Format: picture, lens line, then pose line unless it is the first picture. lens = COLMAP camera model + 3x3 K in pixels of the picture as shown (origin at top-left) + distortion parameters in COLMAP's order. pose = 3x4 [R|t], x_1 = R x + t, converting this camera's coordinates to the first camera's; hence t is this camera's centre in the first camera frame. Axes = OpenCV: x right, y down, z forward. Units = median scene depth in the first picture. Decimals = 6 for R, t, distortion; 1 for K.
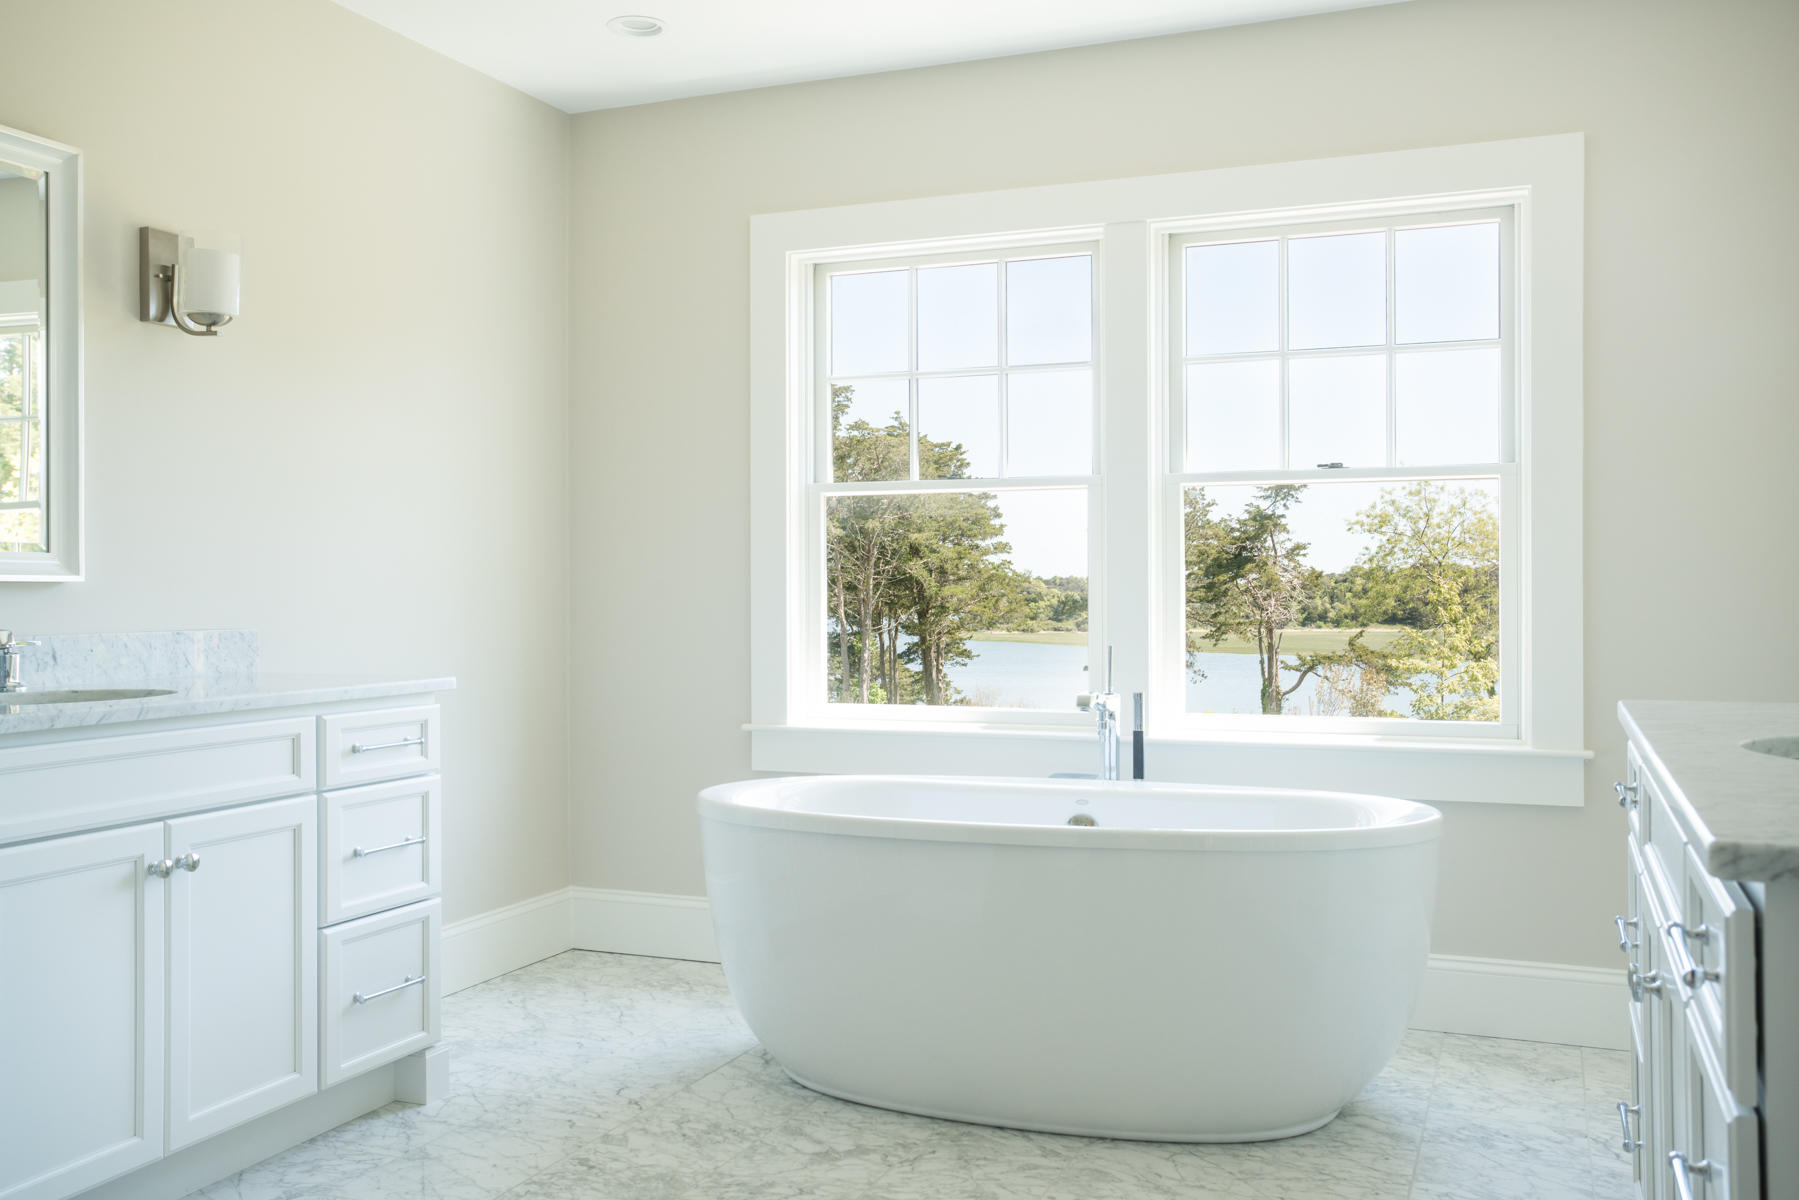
lens RADIAL K [[1557.3, 0, 898.5], [0, 1557.3, 593.3], [0, 0, 1]] dist [-0.062181, -0.003306]
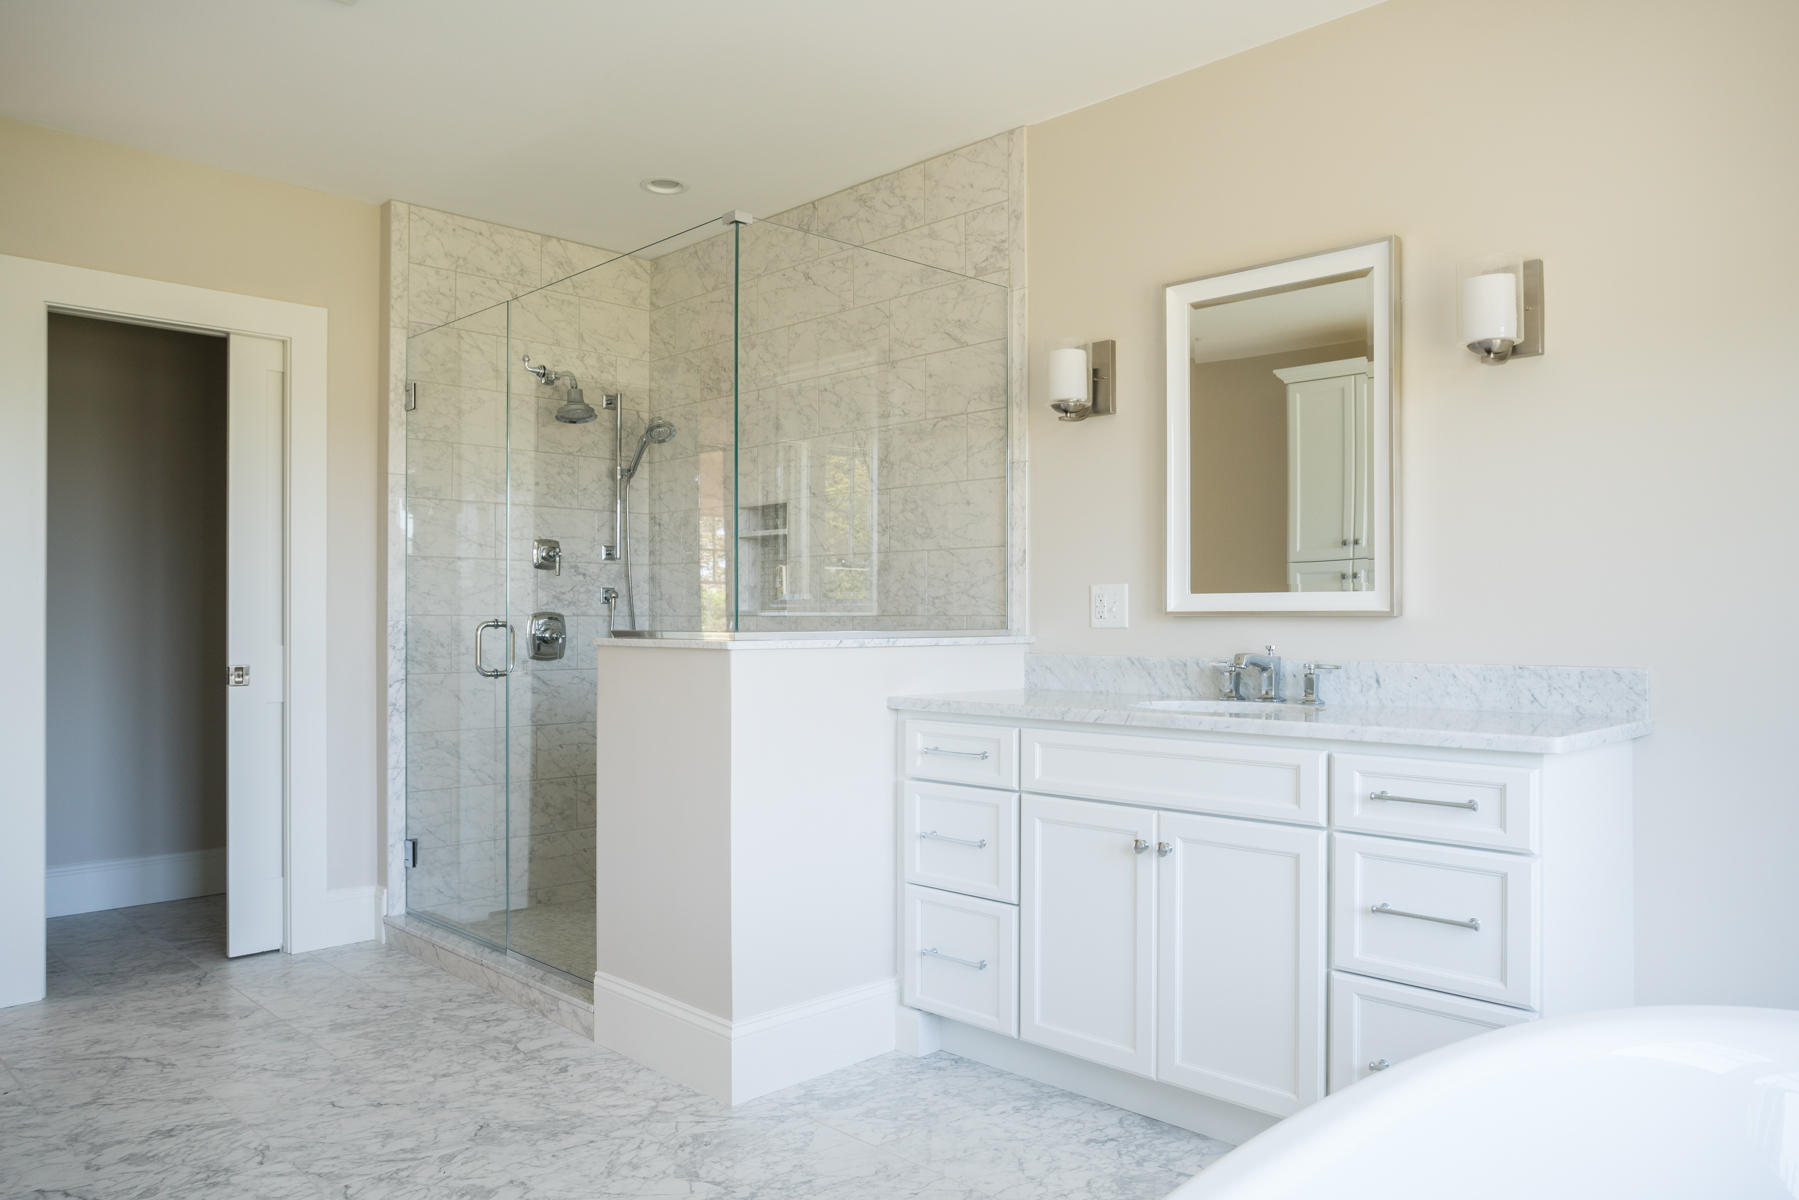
lens RADIAL K [[1233.9, 0, 899.0], [0, 1233.9, 603.6], [0, 0, 1]] dist [-0.006931, -0.001173]
pose [[-0.386869, -0.004381, -0.922124, 0.425401], [-0.000306, 0.999989, -0.004623, -0.011685], [0.922134, -0.001506, -0.386867, 0.967452]]
